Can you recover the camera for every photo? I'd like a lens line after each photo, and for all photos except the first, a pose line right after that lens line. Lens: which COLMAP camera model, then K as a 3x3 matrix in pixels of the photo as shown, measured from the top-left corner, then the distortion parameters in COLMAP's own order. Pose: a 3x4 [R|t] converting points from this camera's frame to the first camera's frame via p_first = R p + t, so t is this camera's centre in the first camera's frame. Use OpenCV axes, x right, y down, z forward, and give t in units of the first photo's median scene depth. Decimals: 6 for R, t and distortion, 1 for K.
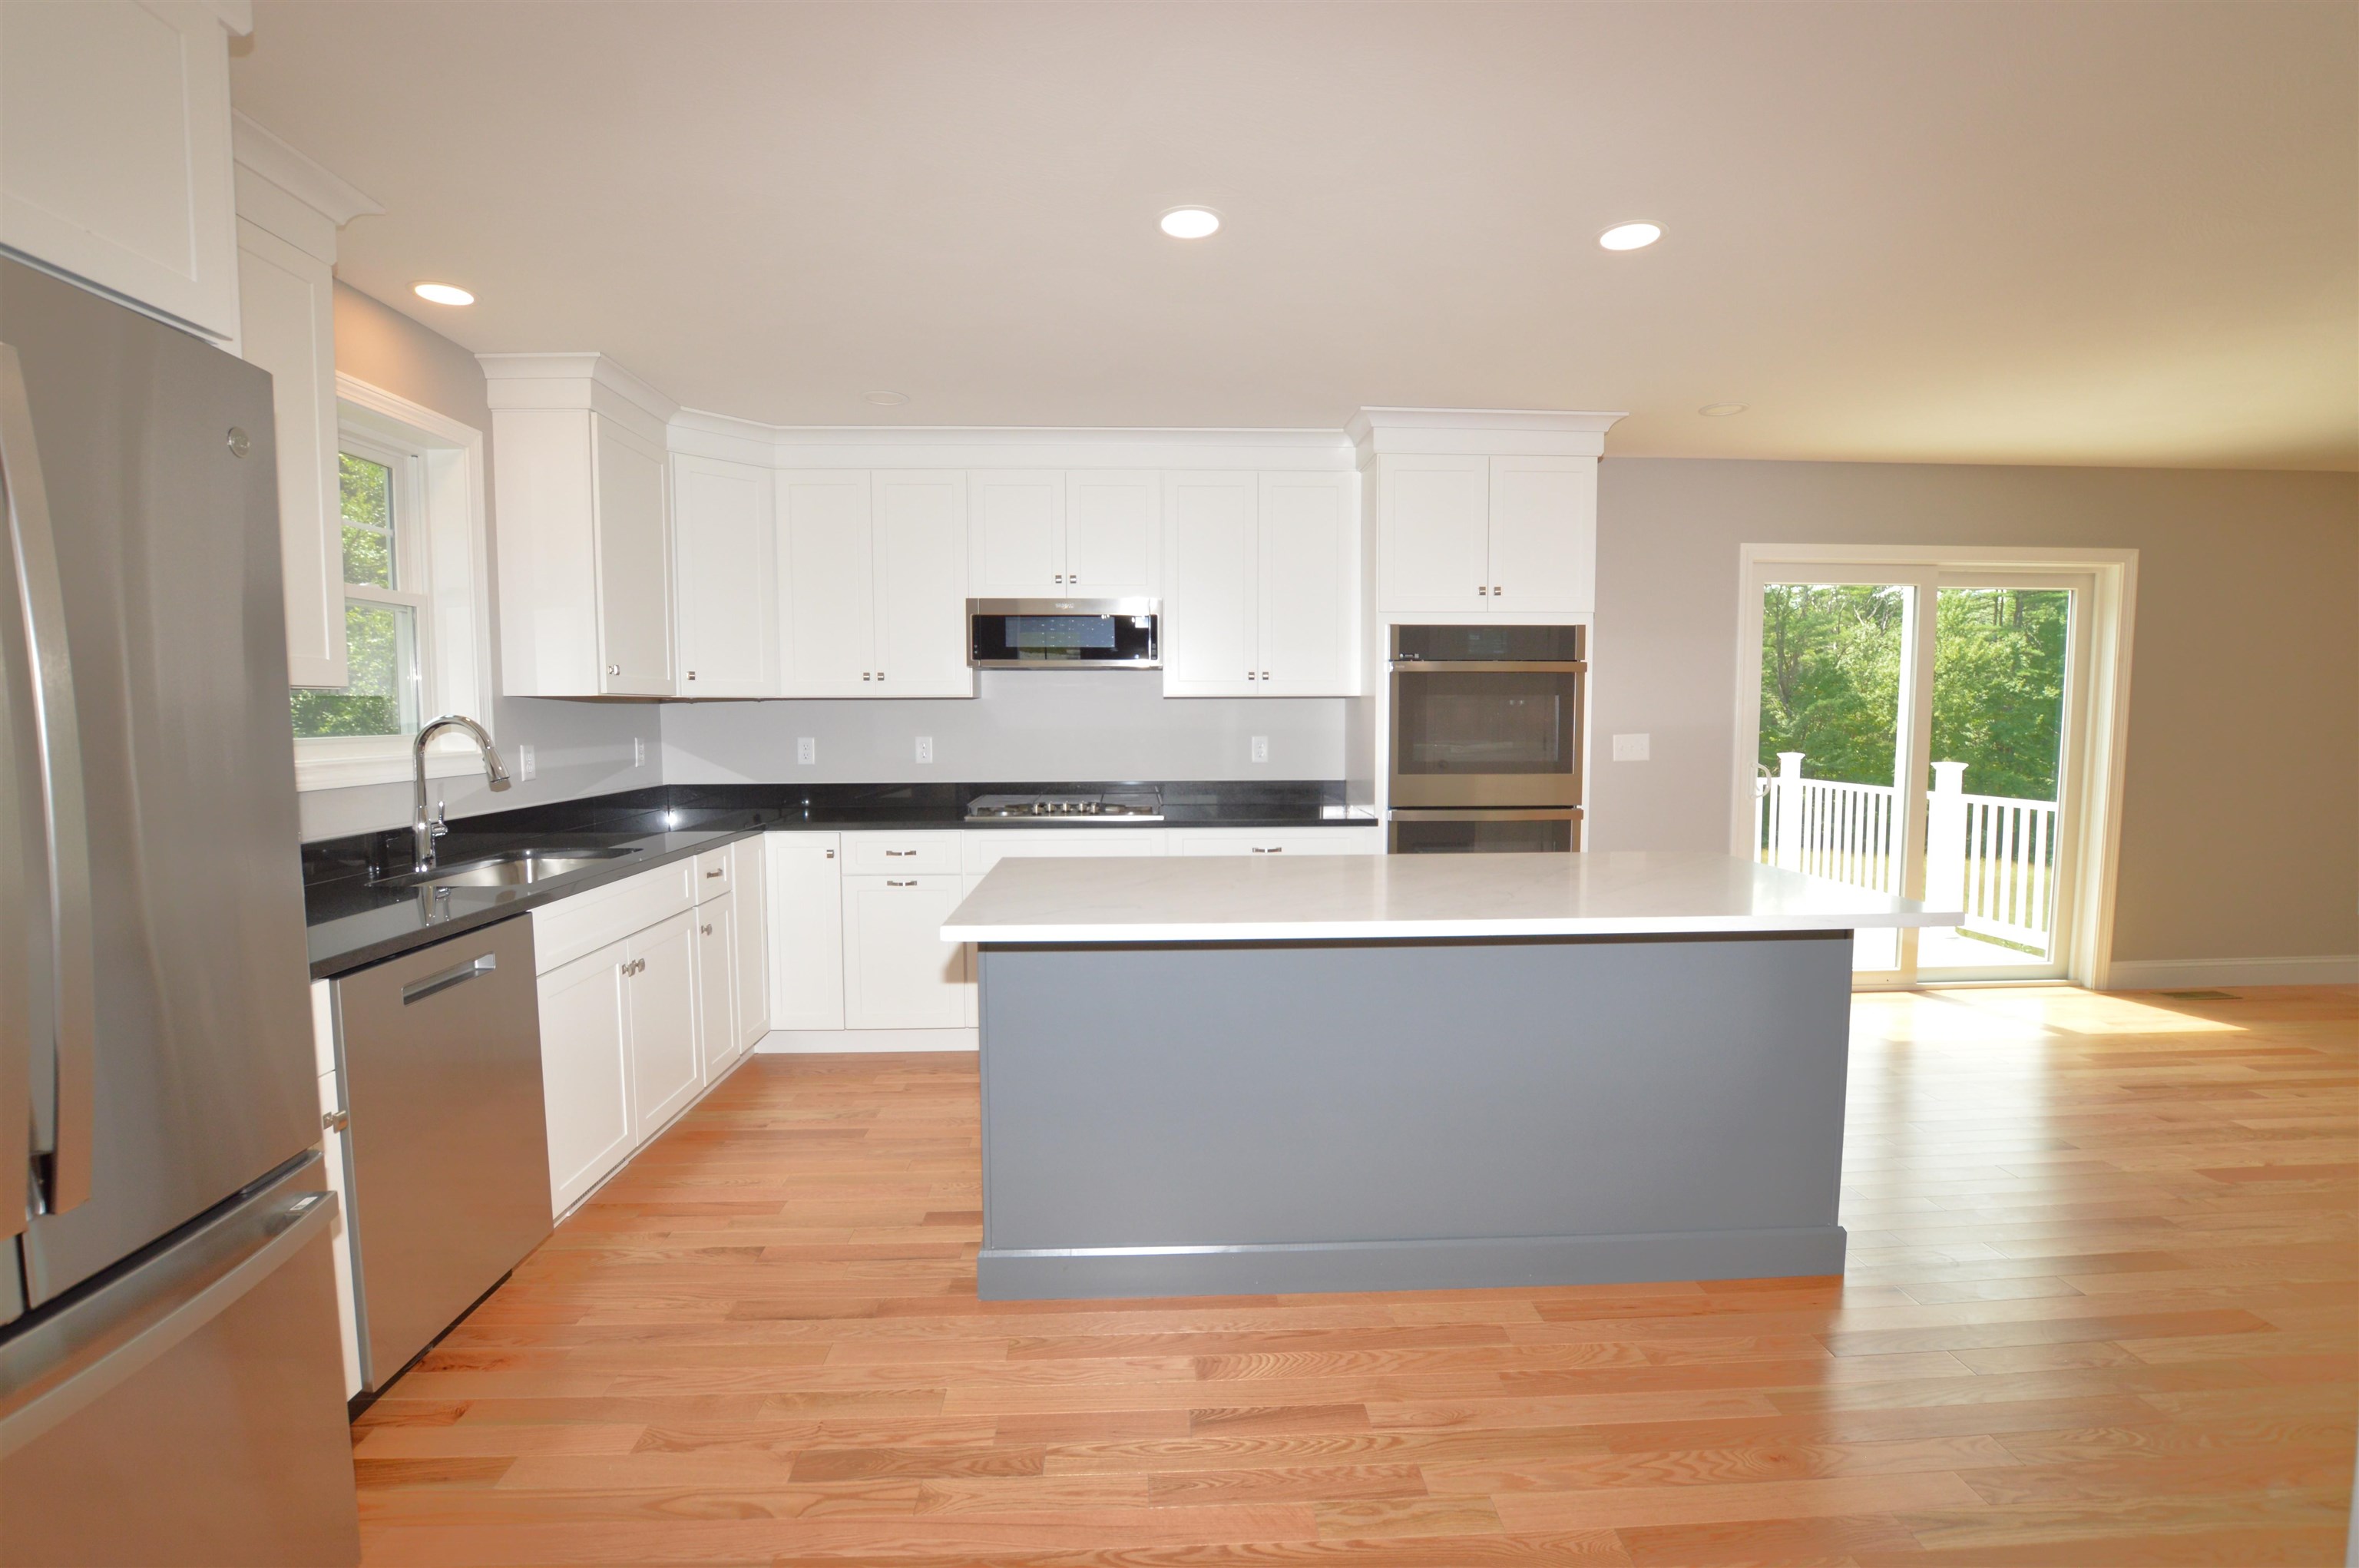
lens RADIAL K [[1056.3, 0, 1179.4], [0, 1056.3, 789.4], [0, 0, 1]] dist [-0.034889, 0.006020]
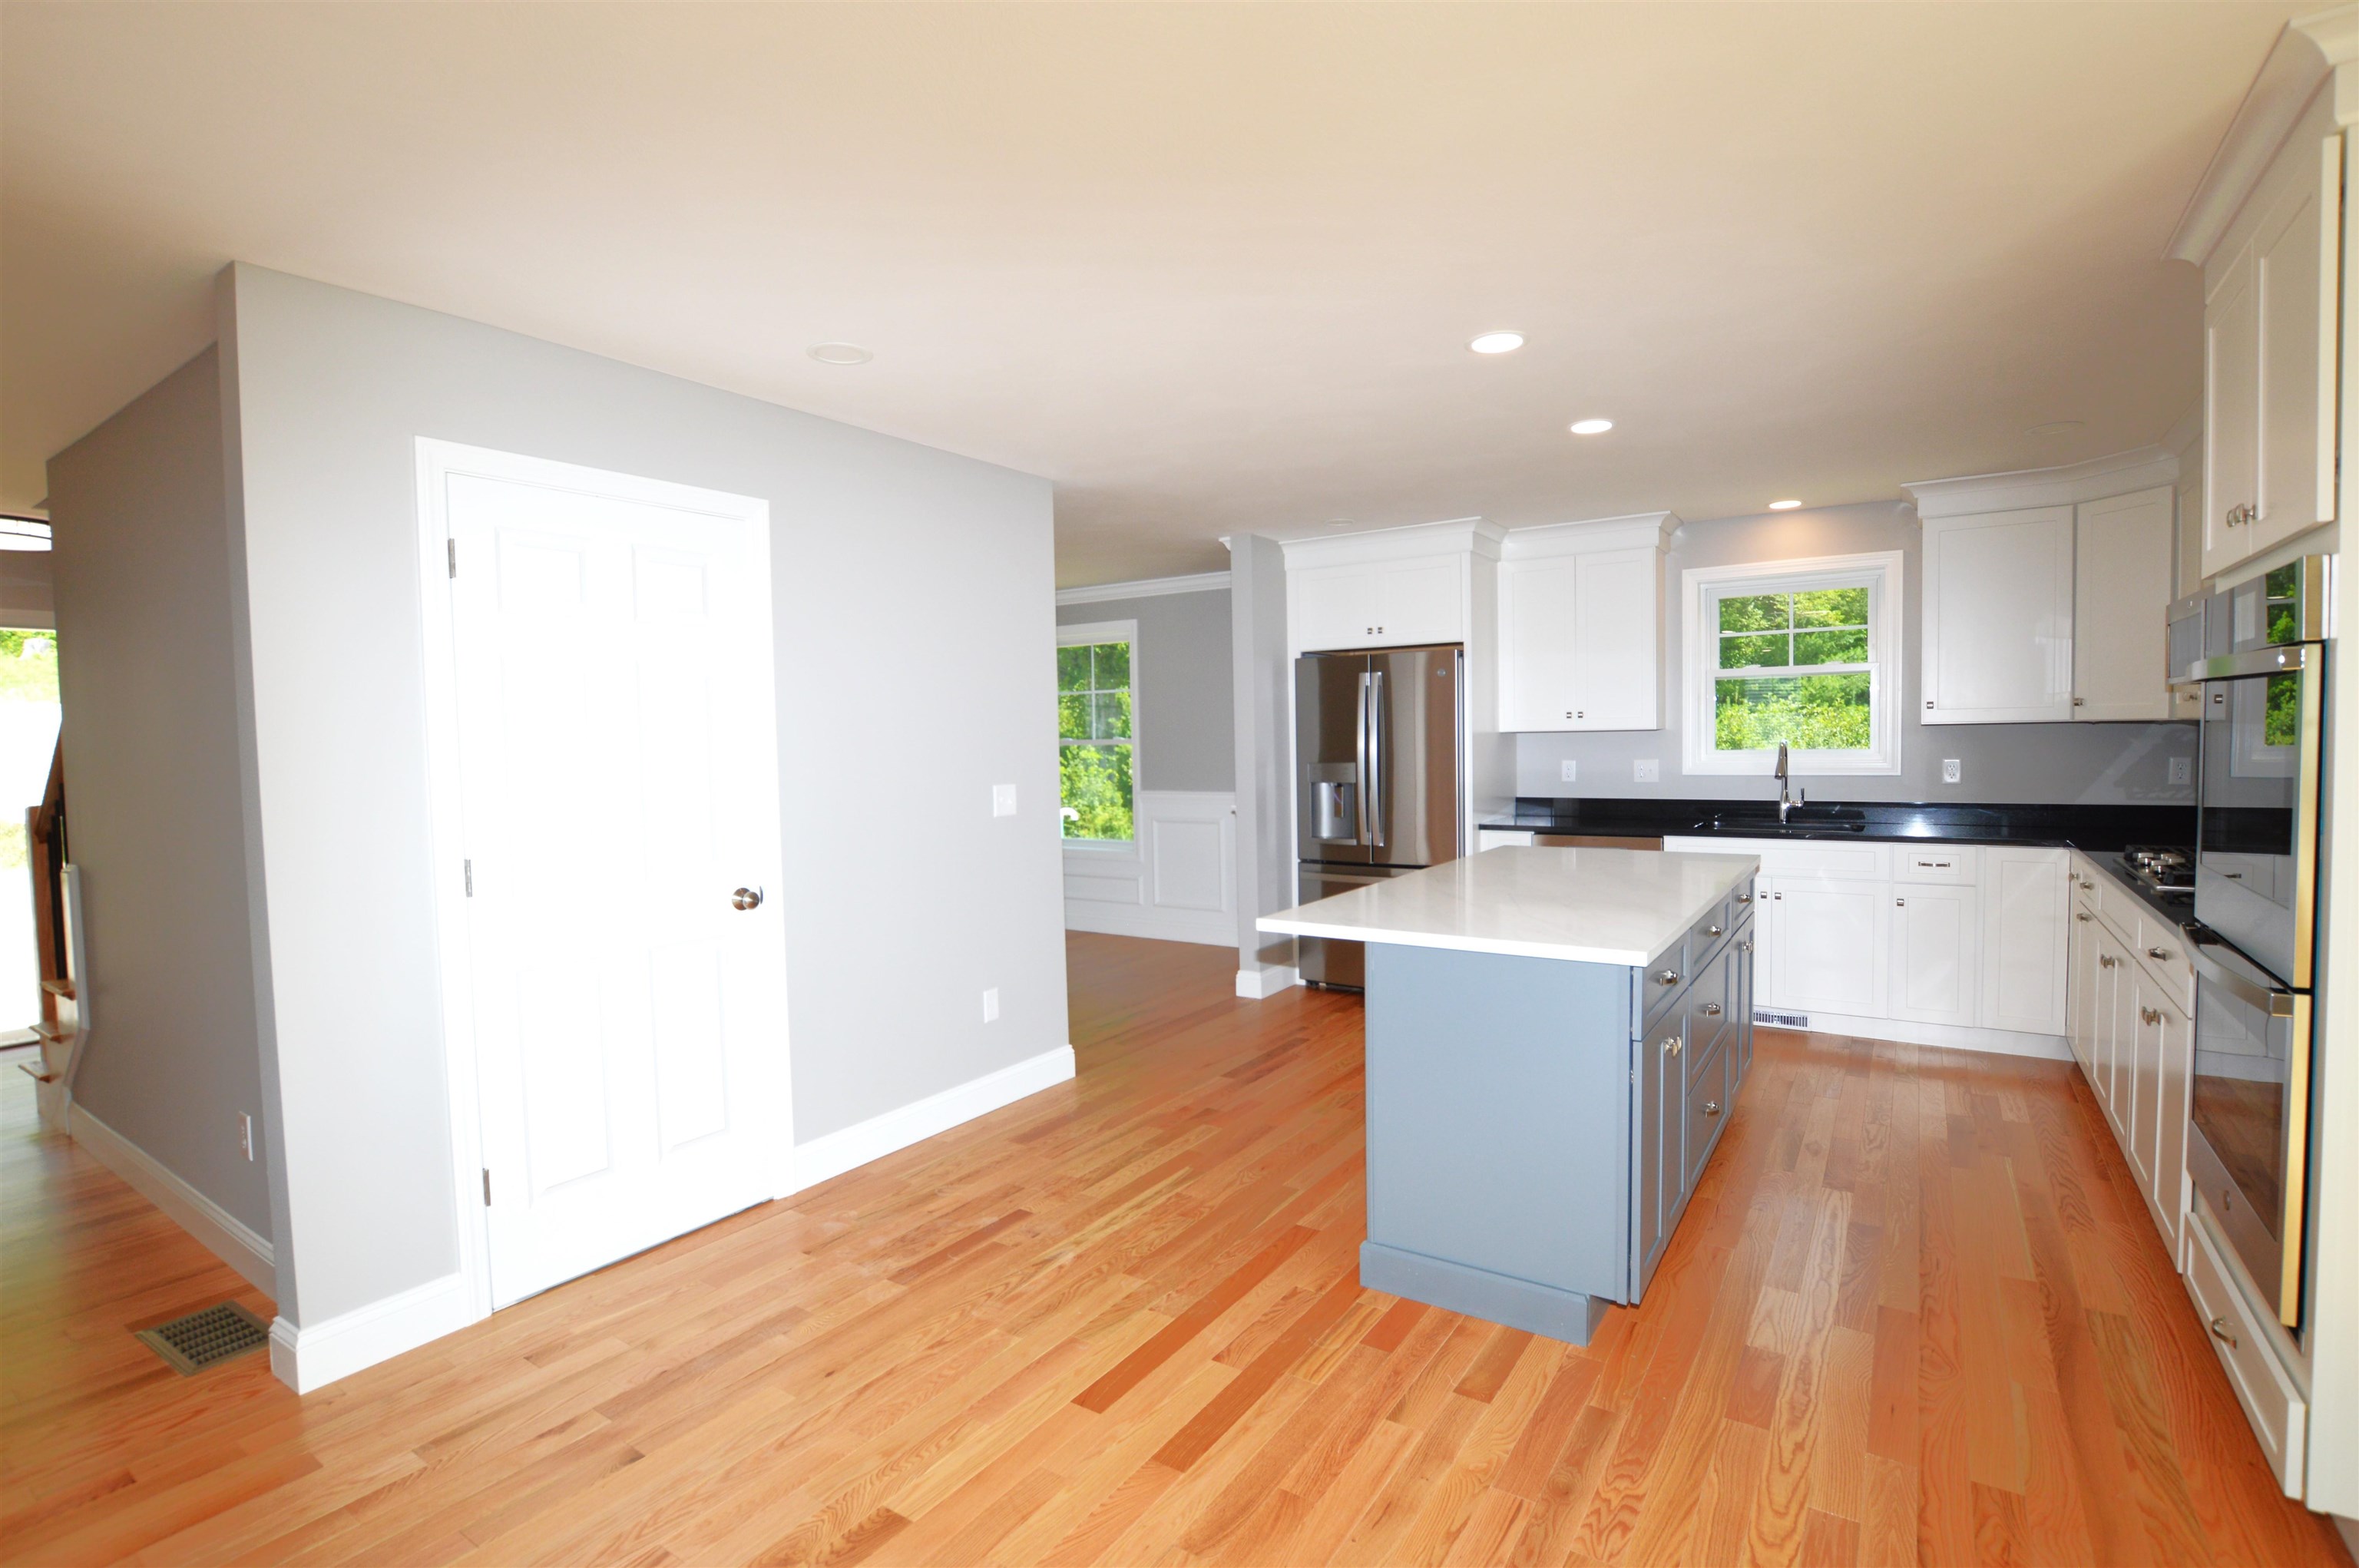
lens RADIAL K [[1103.6, 0, 1175.3], [0, 1103.6, 789.8], [0, 0, 1]] dist [-0.031803, 0.000074]
pose [[-0.598370, 0.054625, -0.799355, 1.037002], [-0.036919, 0.994734, 0.095613, -0.092328], [0.800369, 0.086723, -0.593202, 0.934676]]
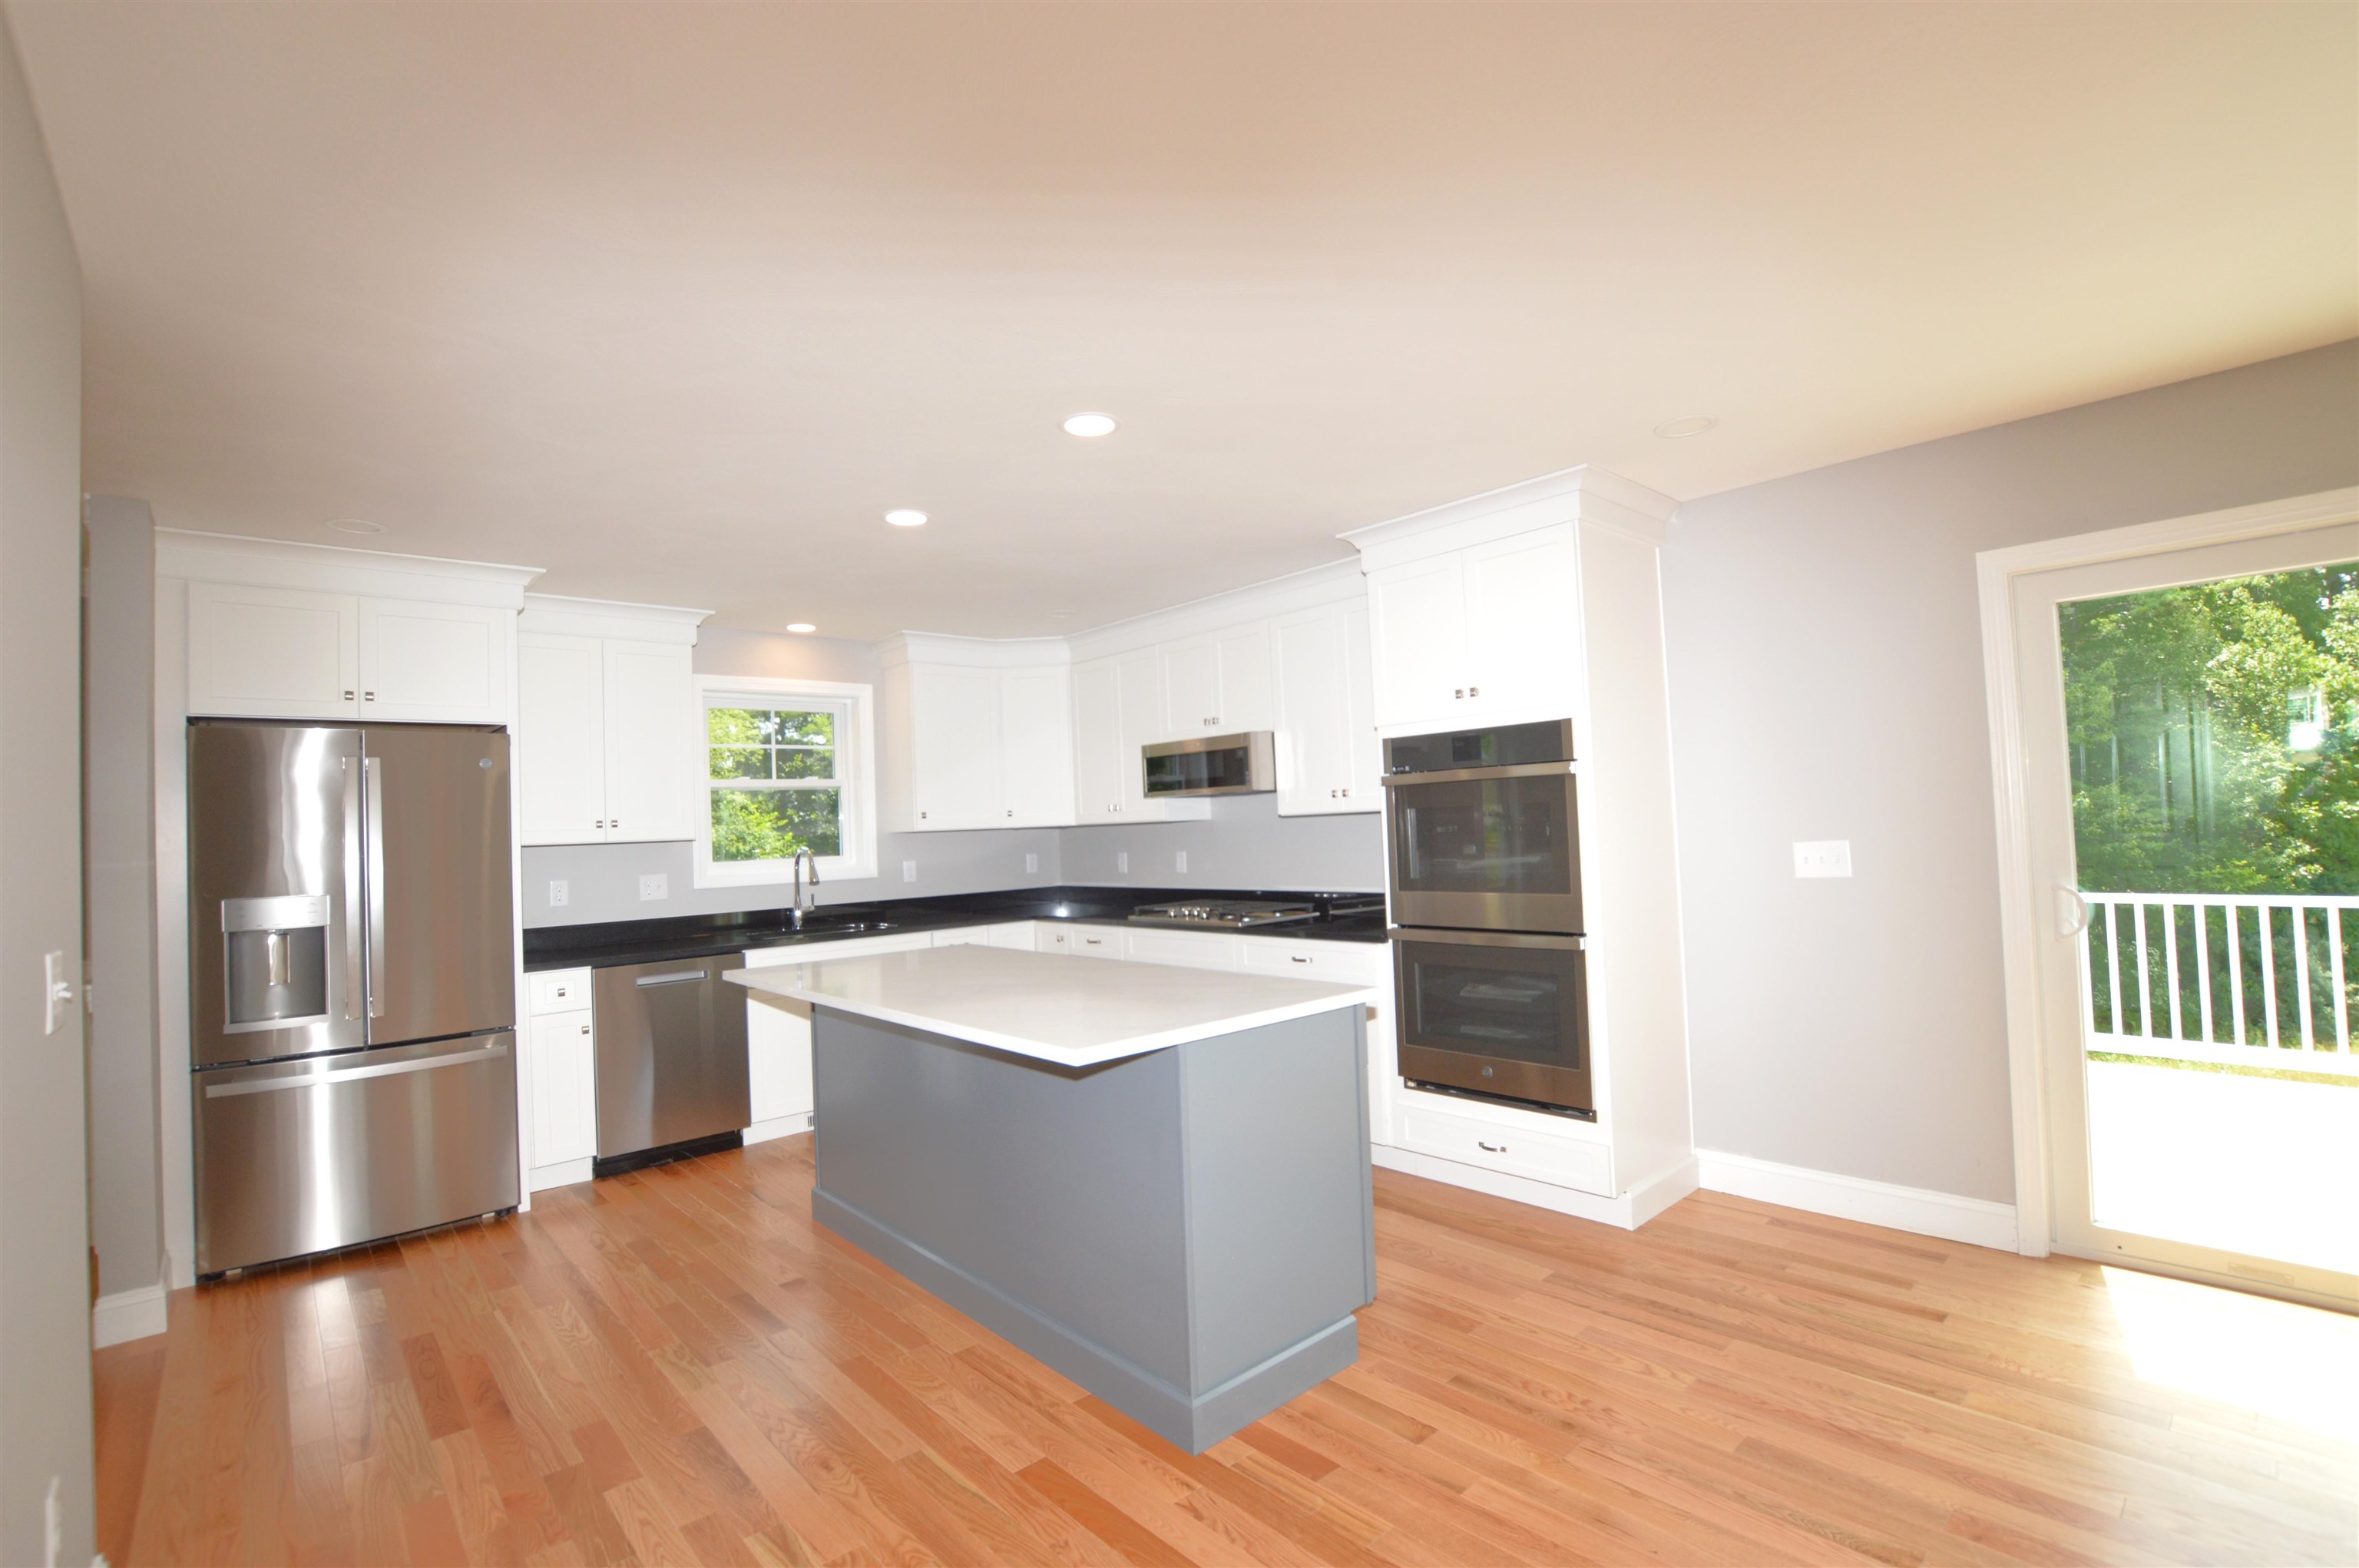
lens RADIAL K [[1056.3, 0, 1179.4], [0, 1056.3, 789.4], [0, 0, 1]] dist [-0.034889, 0.006020]
pose [[0.631916, -0.051362, -0.773333, 0.868706], [-0.018028, 0.996558, -0.080919, -0.026097], [0.774828, 0.065076, 0.628814, 0.238675]]
